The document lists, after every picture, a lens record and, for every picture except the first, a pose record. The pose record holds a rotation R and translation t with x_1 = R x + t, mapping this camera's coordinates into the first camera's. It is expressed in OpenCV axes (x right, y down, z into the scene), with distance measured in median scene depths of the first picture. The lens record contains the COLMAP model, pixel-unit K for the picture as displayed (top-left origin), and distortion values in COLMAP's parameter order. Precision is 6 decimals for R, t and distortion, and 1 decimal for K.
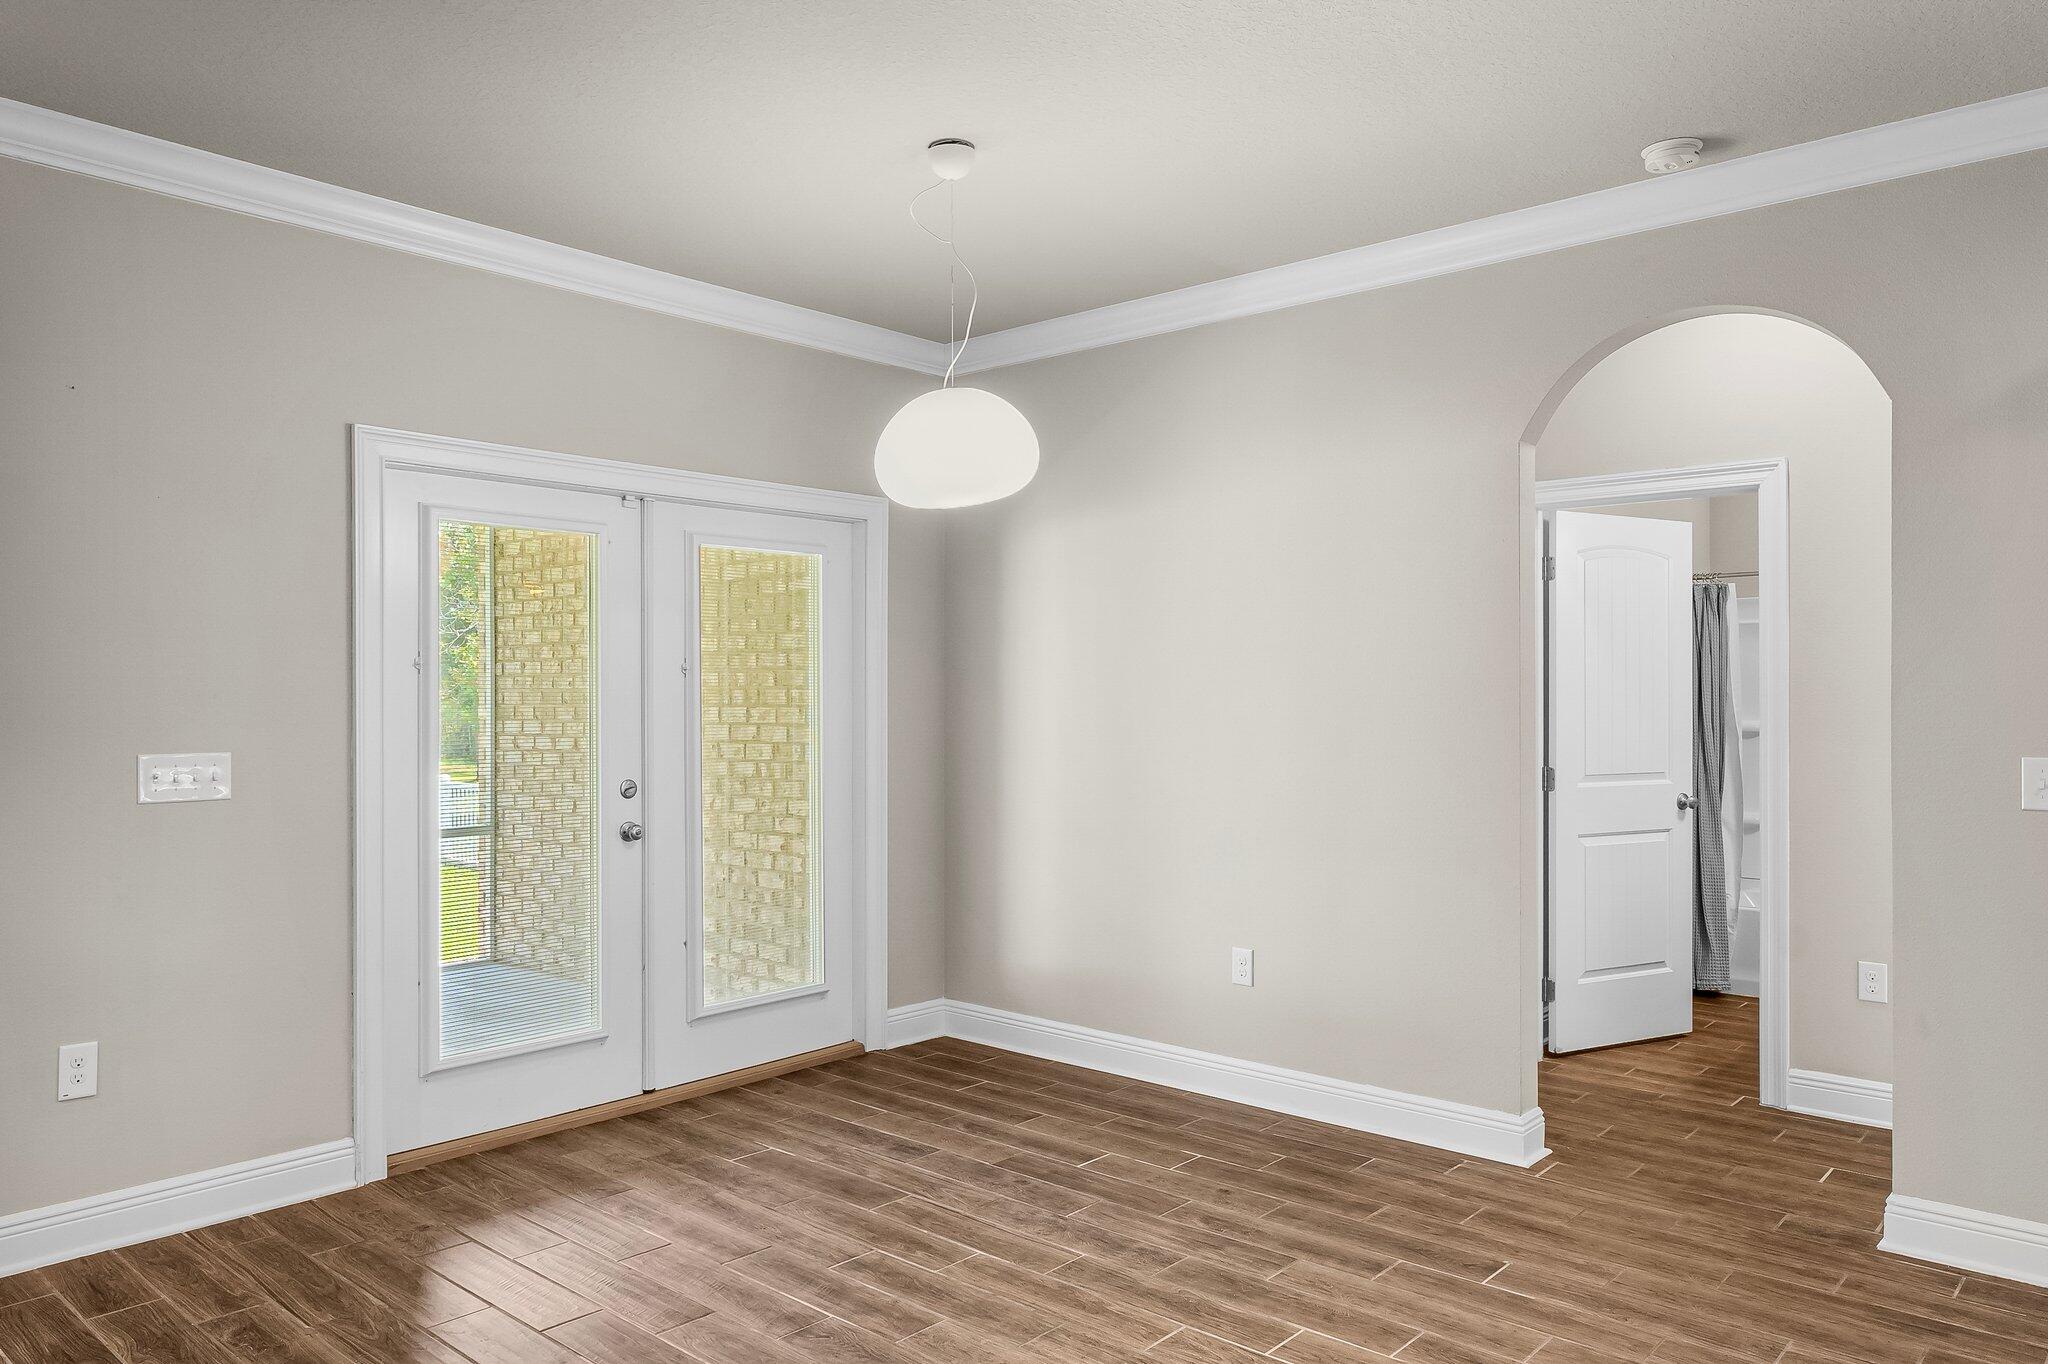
lens RADIAL K [[1403.7, 0, 1014.2], [0, 1403.7, 690.1], [0, 0, 1]] dist [0.005834, -0.001167]
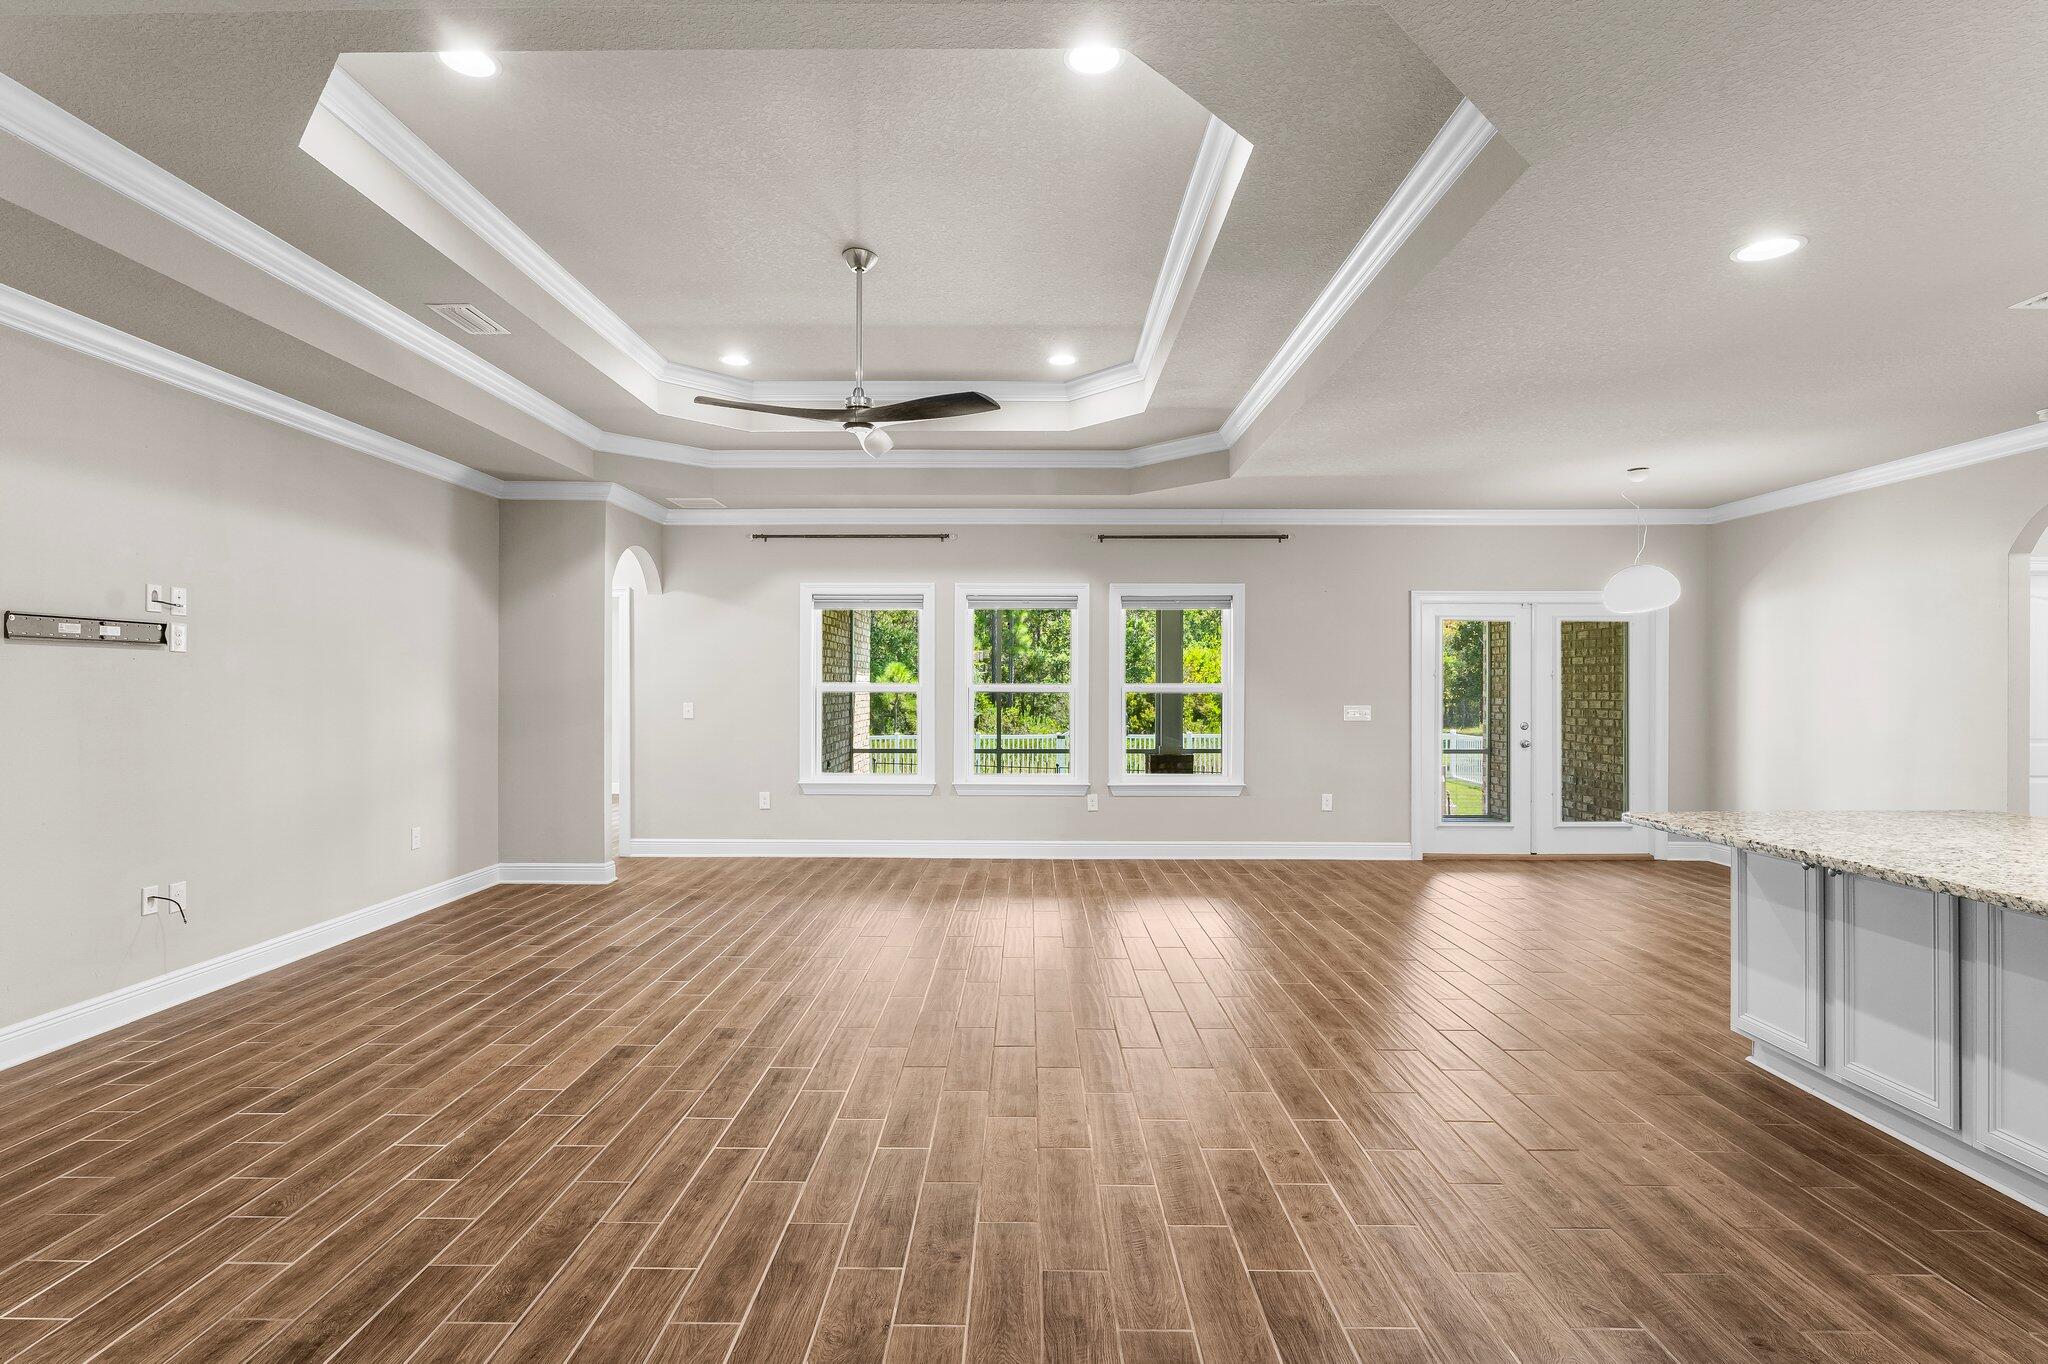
lens RADIAL K [[980.3, 0, 1017.9], [0, 980.3, 686.7], [0, 0, 1]] dist [-0.001206, -0.000360]
pose [[0.659069, 0.004010, -0.752072, 0.294956], [0.001382, 0.999978, 0.006543, -0.005842], [0.752081, -0.005351, 0.659049, -0.536333]]
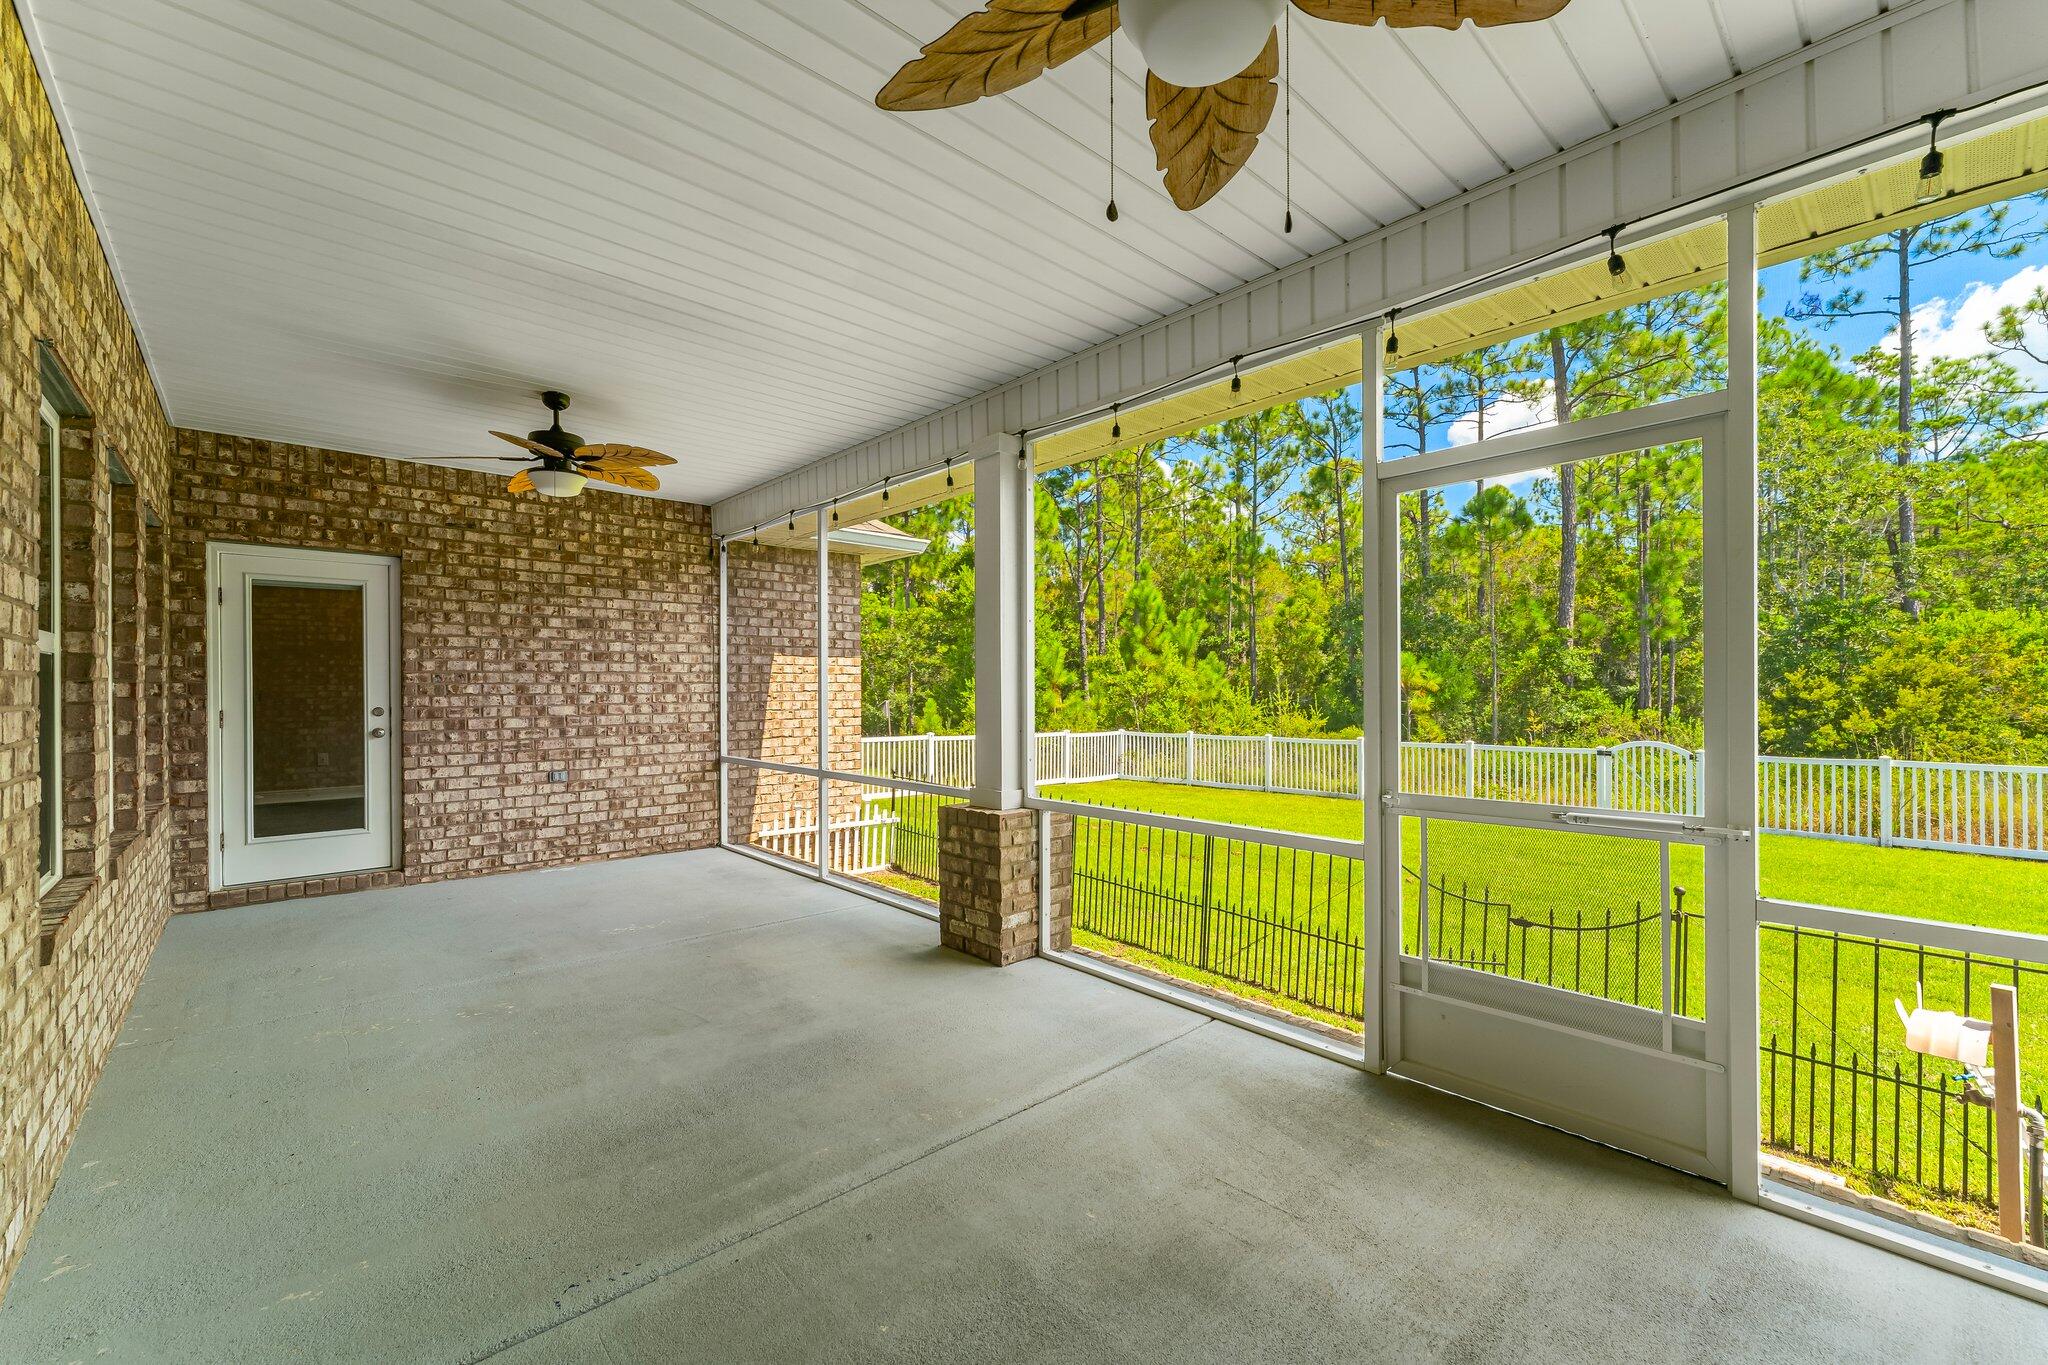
lens RADIAL K [[832.0, 0, 1020.7], [0, 832.0, 681.0], [0, 0, 1]] dist [0.001953, 0.000099]
pose [[-0.109176, -0.007023, -0.993998, -0.154834], [0.011819, 0.999895, -0.008363, 0.029540], [0.993952, -0.012662, -0.109081, 0.889643]]
